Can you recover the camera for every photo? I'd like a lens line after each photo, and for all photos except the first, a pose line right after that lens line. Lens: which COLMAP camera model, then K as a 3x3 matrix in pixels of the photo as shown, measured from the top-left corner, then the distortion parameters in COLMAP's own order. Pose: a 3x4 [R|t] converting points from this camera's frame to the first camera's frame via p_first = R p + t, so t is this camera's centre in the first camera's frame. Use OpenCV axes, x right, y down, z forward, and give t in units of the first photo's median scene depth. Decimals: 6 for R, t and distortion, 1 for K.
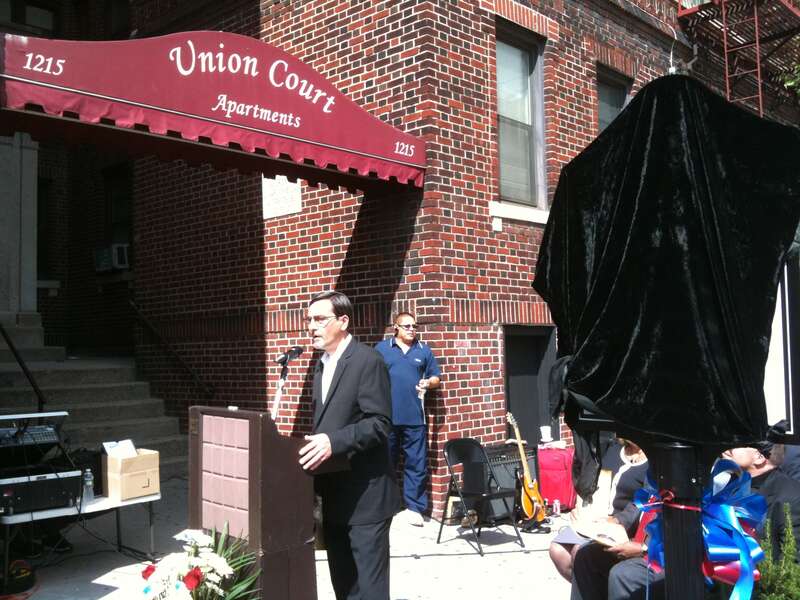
lens RADIAL K [[812.3, 0, 400.2], [0, 812.3, 289.7], [0, 0, 1]] dist [0.153301, -0.454925]
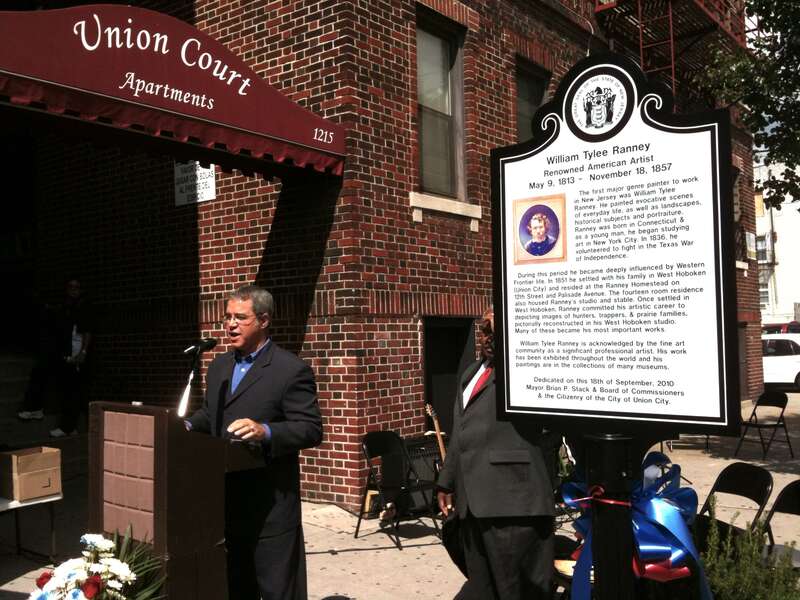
lens RADIAL K [[811.4, 0, 394.8], [0, 811.4, 293.9], [0, 0, 1]] dist [0.148364, -0.438620]
pose [[0.995690, 0.003424, 0.092685, 0.000470], [-0.004705, 0.999896, 0.013605, 0.002563], [-0.092629, -0.013983, 0.995603, 0.019160]]
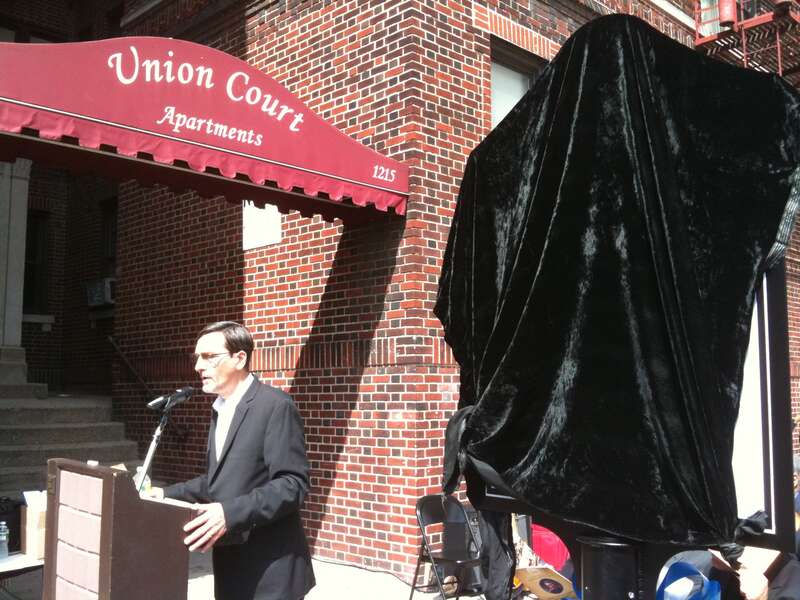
lens RADIAL K [[811.4, 0, 394.8], [0, 811.4, 293.9], [0, 0, 1]] dist [0.148364, -0.438620]
pose [[0.999084, 0.013446, -0.040631, 0.053688], [-0.015343, 0.998790, -0.046728, 0.005331], [0.039953, 0.047309, 0.998081, 0.088080]]
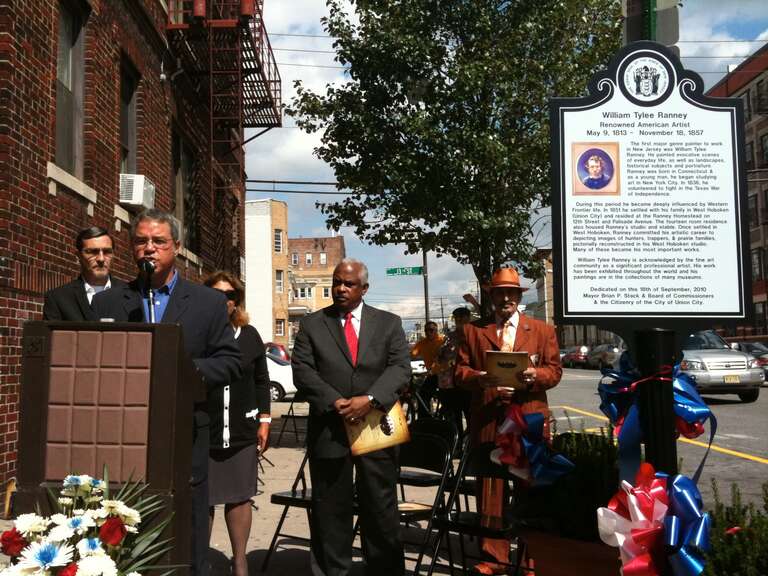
lens RADIAL K [[795.8, 0, 354.9], [0, 795.8, 269.0], [0, 0, 1]] dist [0.141289, -0.420608]
pose [[0.736363, 0.088732, 0.670743, -0.241928], [-0.053711, 0.995901, -0.072781, 0.061091], [-0.674451, 0.017567, 0.738111, 0.118907]]
